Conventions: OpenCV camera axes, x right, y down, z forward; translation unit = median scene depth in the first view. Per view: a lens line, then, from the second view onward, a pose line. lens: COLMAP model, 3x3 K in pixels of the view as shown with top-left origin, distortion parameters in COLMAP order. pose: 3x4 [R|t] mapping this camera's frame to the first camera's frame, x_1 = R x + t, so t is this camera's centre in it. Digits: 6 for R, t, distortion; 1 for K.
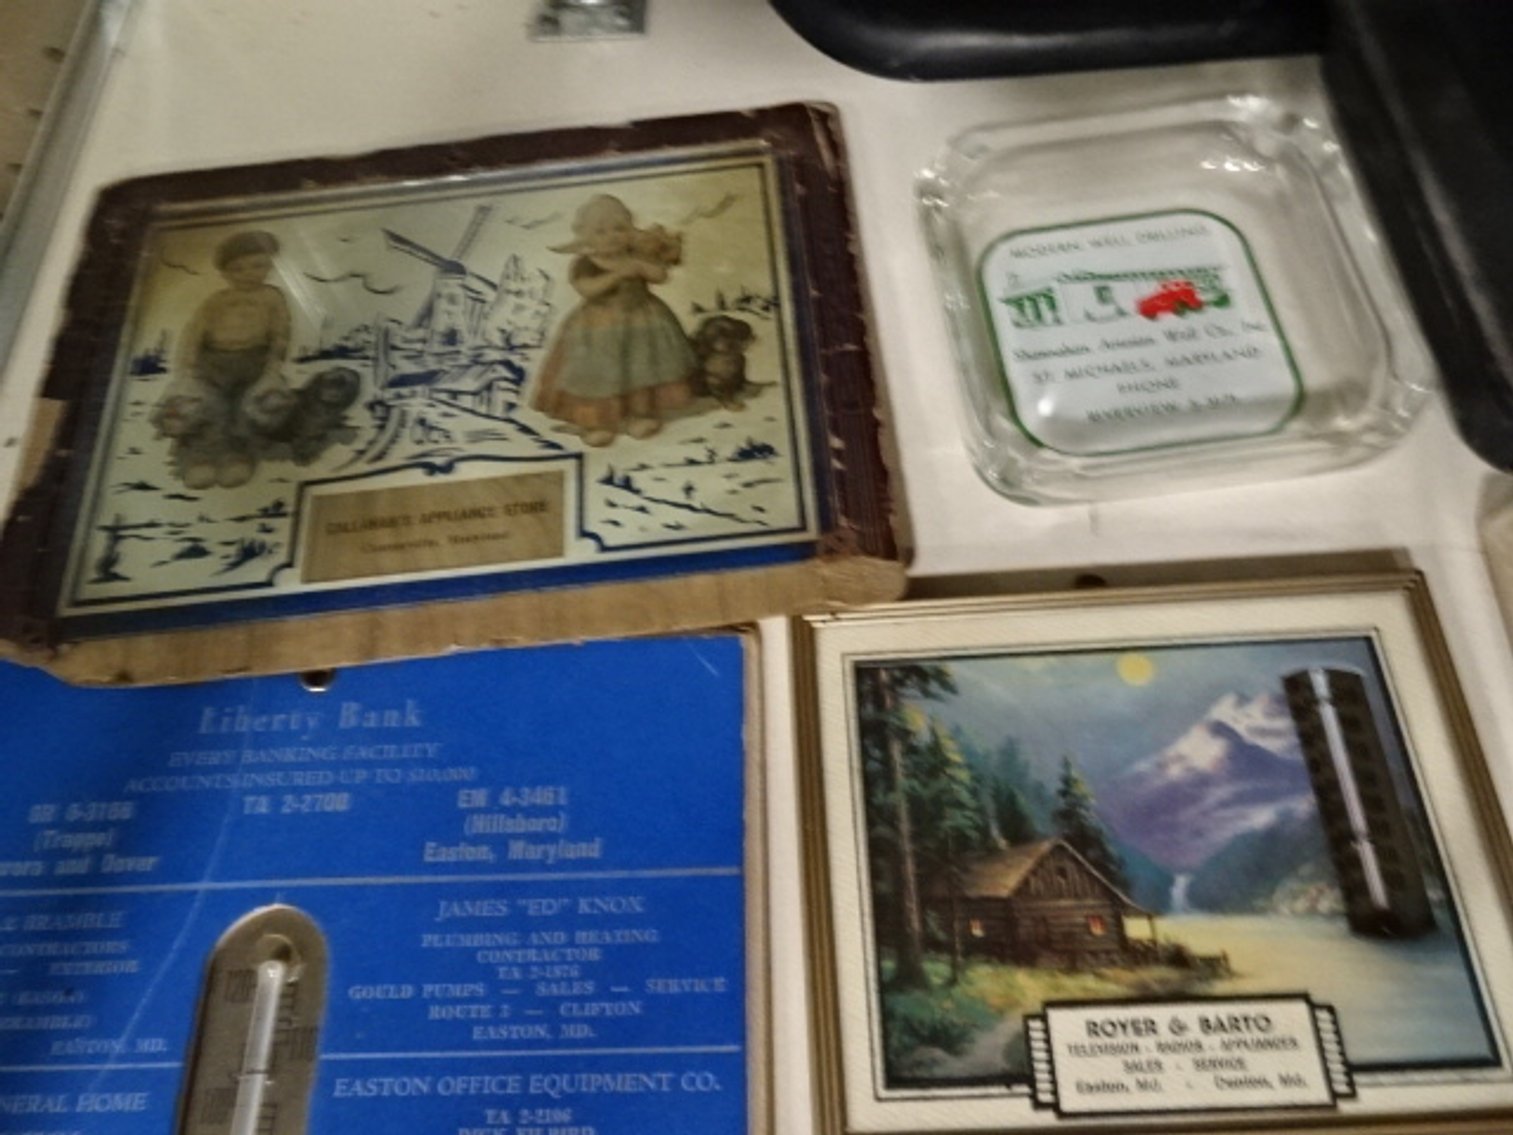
lens RADIAL K [[1078.0, 0, 758.3], [0, 1078.0, 573.4], [0, 0, 1]] dist [0.018085, -0.011981]
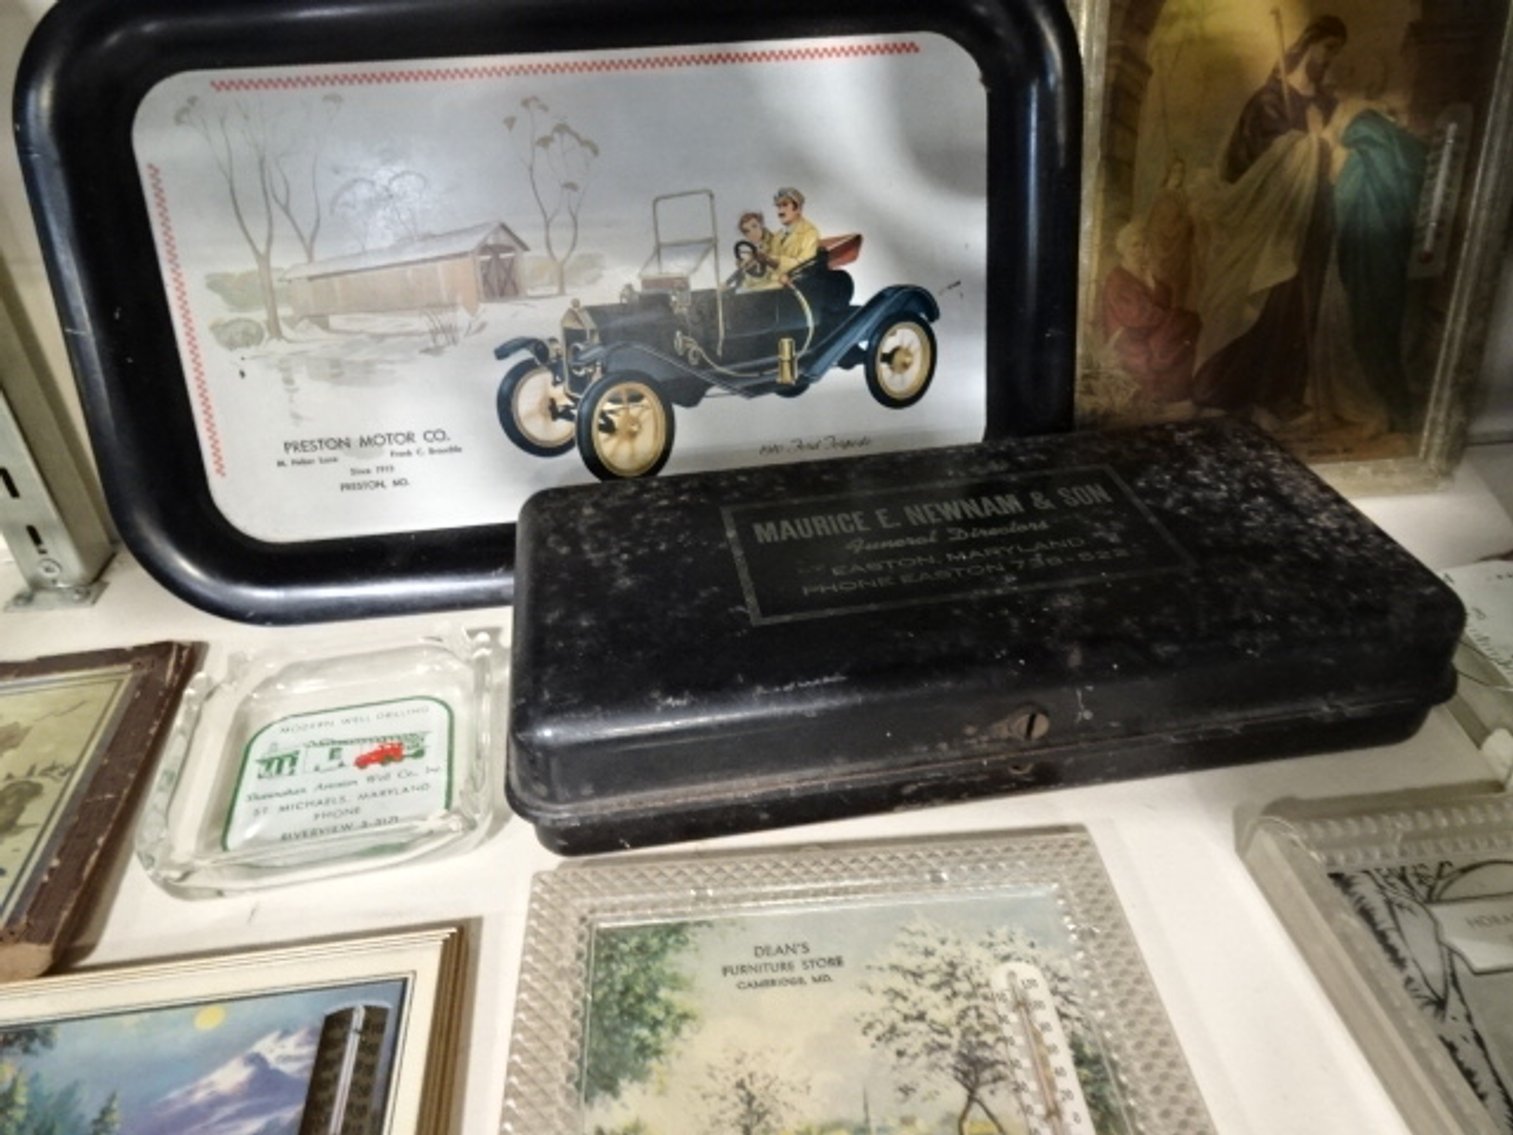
lens RADIAL K [[1078.0, 0, 757.2], [0, 1078.0, 572.6], [0, 0, 1]] dist [0.018085, -0.011981]
pose [[0.995025, -0.021804, 0.097211, 0.886986], [0.068497, 0.858263, -0.508619, 0.334988], [-0.072343, 0.512747, 0.855486, -0.384162]]
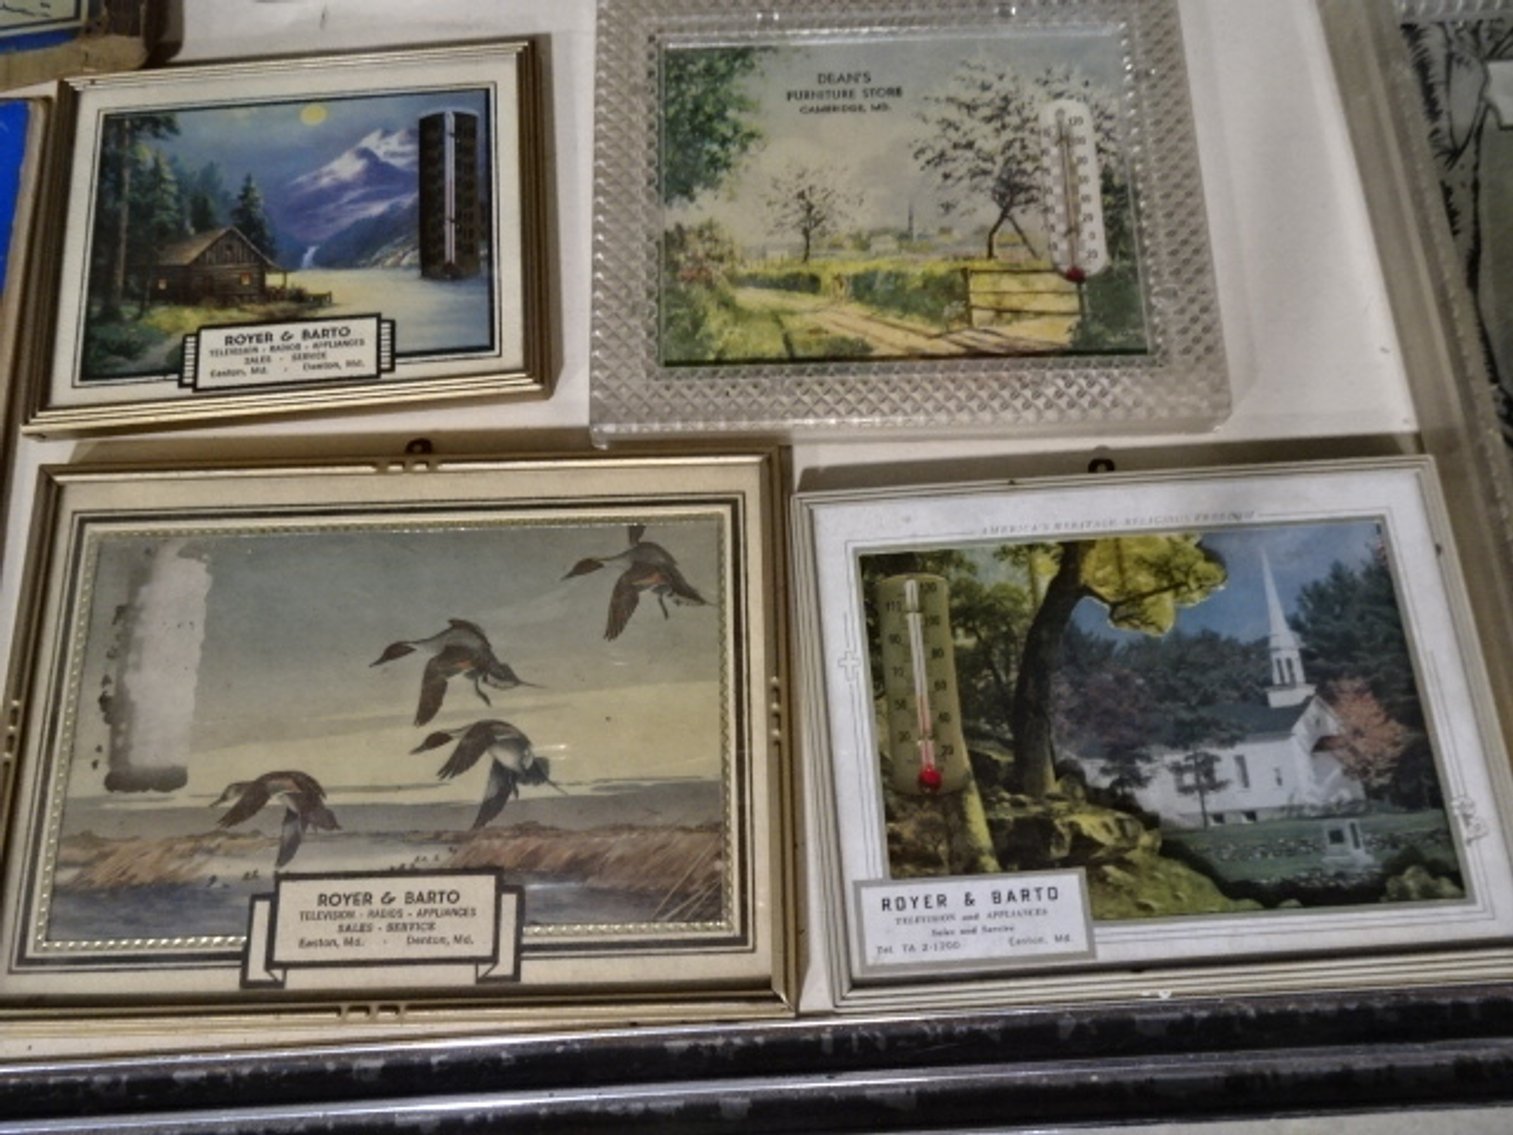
lens RADIAL K [[1078.0, 0, 757.5], [0, 1078.0, 567.4], [0, 0, 1]] dist [0.018085, -0.011981]
pose [[0.997838, -0.032125, 0.057335, 0.825984], [0.021732, 0.984601, 0.173458, 0.432854], [-0.062024, -0.171837, 0.983171, -0.471083]]
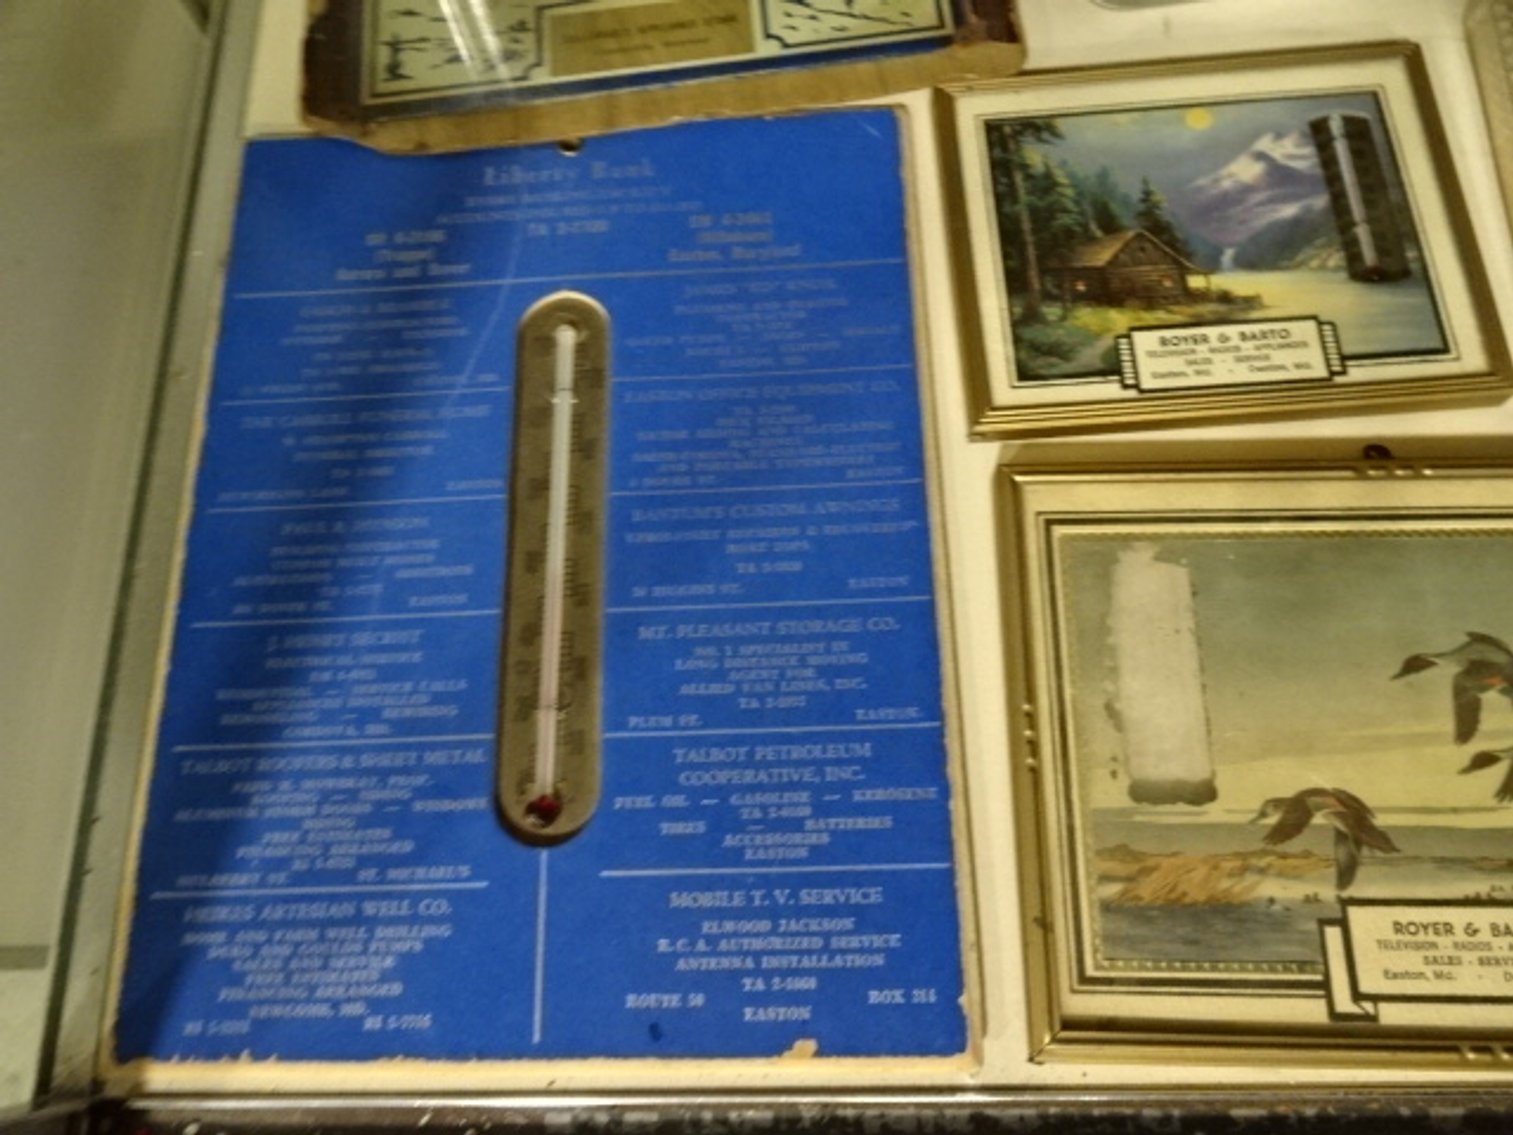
lens RADIAL K [[1078.0, 0, 765.4], [0, 1078.0, 567.5], [0, 0, 1]] dist [0.018085, -0.011981]
pose [[0.999923, -0.008913, 0.008595, -0.202661], [0.007807, 0.992611, 0.121086, 0.481209], [-0.009611, -0.121010, 0.992605, -0.387926]]
